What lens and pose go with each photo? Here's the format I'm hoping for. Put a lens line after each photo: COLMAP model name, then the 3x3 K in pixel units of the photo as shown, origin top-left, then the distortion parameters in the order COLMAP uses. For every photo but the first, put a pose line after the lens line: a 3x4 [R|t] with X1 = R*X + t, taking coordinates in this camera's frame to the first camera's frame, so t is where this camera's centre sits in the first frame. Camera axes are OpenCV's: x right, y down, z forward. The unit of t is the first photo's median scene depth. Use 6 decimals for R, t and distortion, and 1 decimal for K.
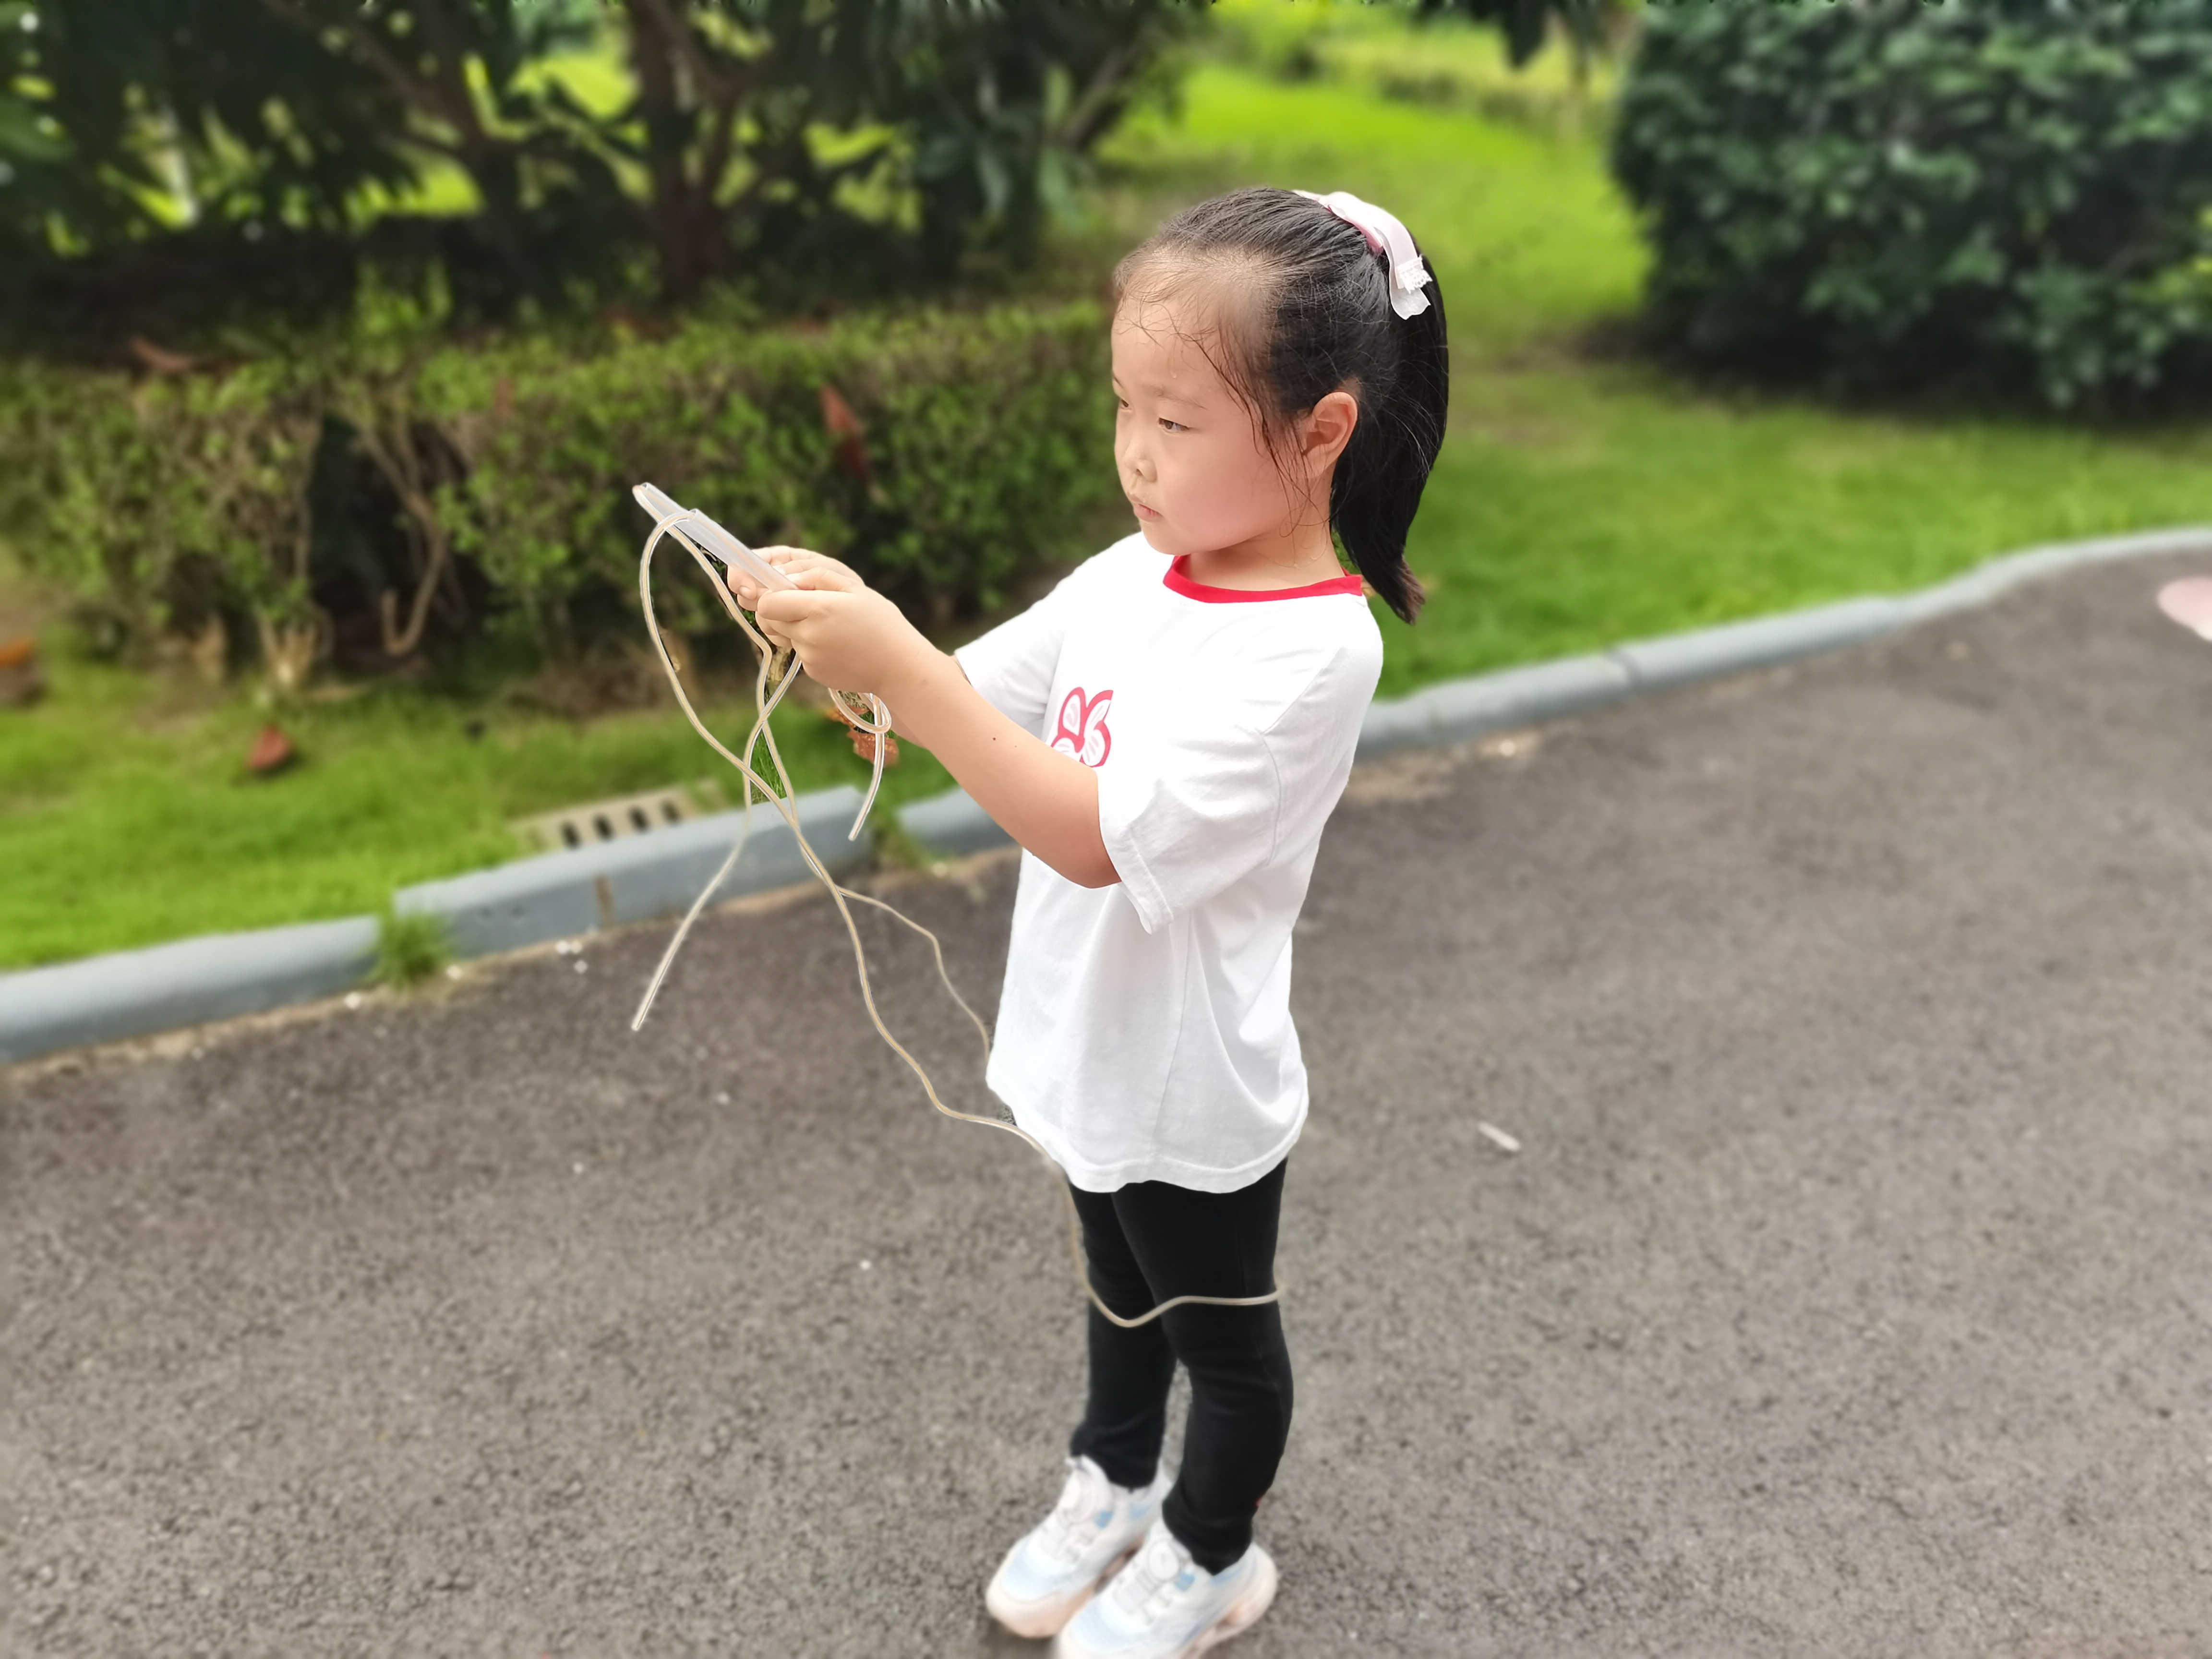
lens RADIAL K [[1667.3, 0, 1101.1], [0, 1667.3, 823.1], [0, 0, 1]] dist [0.037144, -0.023190]
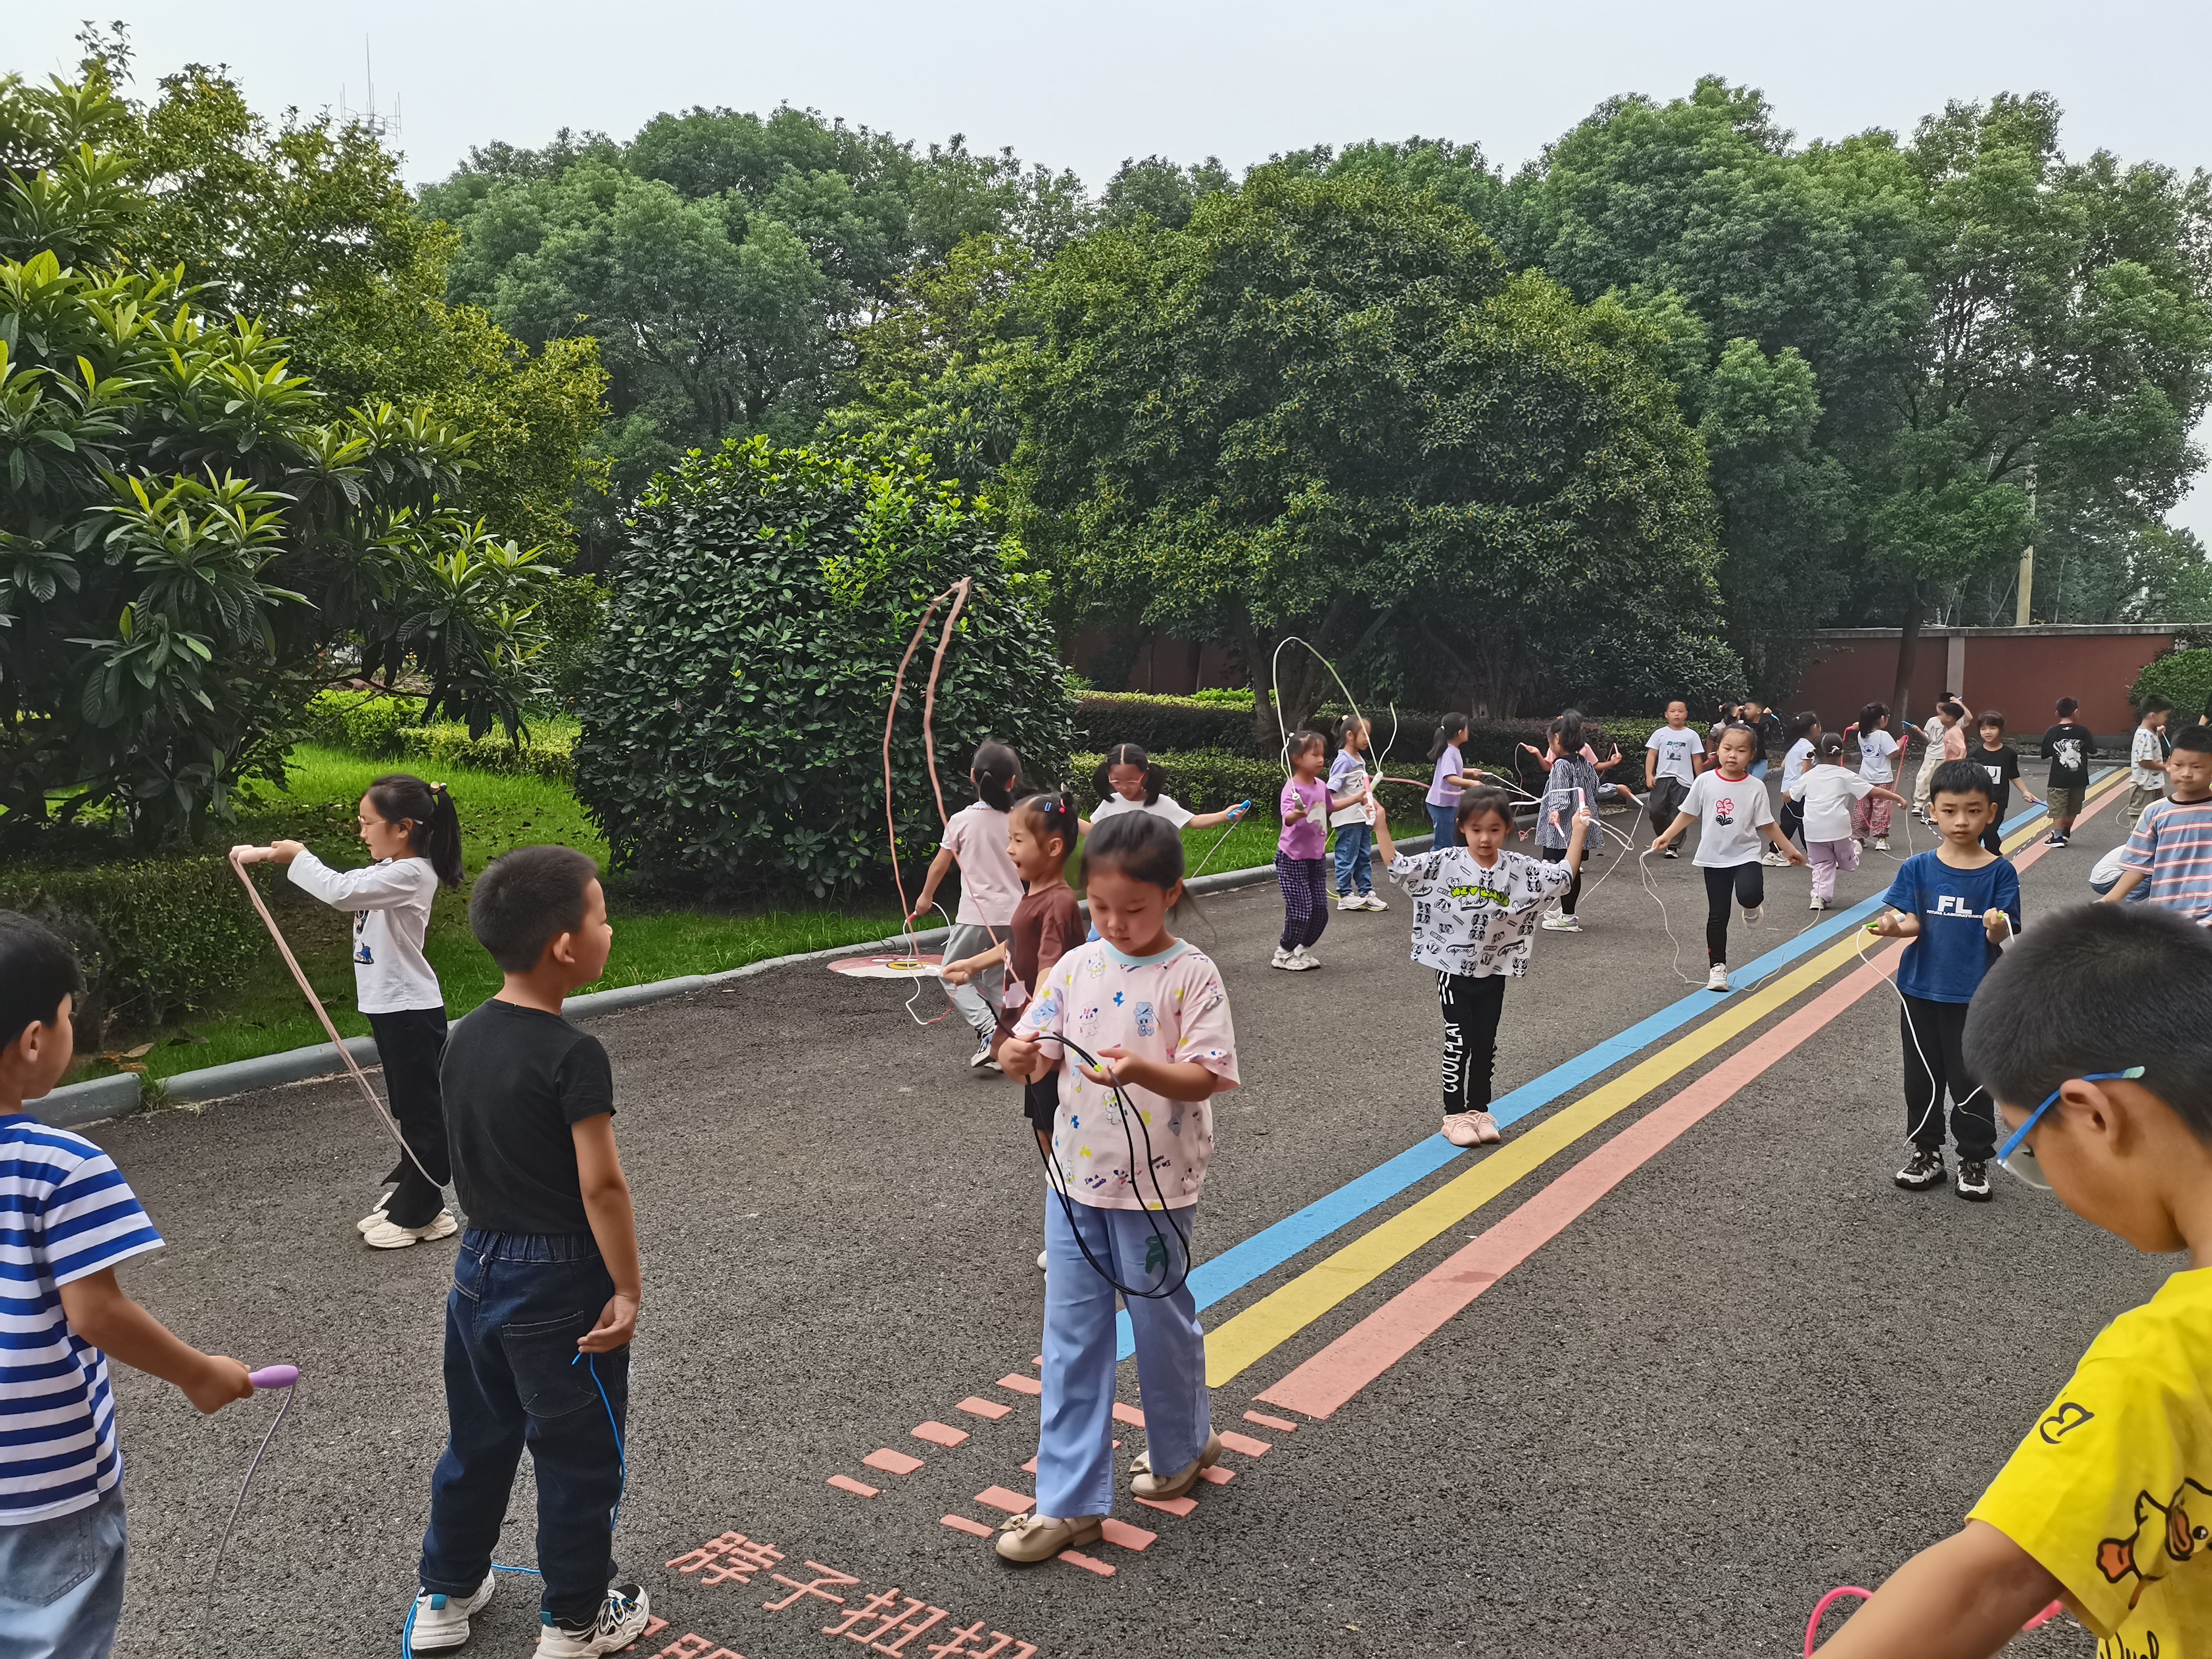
lens RADIAL K [[1667.3, 0, 1099.6], [0, 1667.3, 834.1], [0, 0, 1]] dist [0.037144, -0.023190]
pose [[0.879114, -0.040810, 0.474862, -0.045769], [0.210914, 0.926772, -0.310819, 0.347856], [-0.427404, 0.373400, 0.823345, -0.736524]]
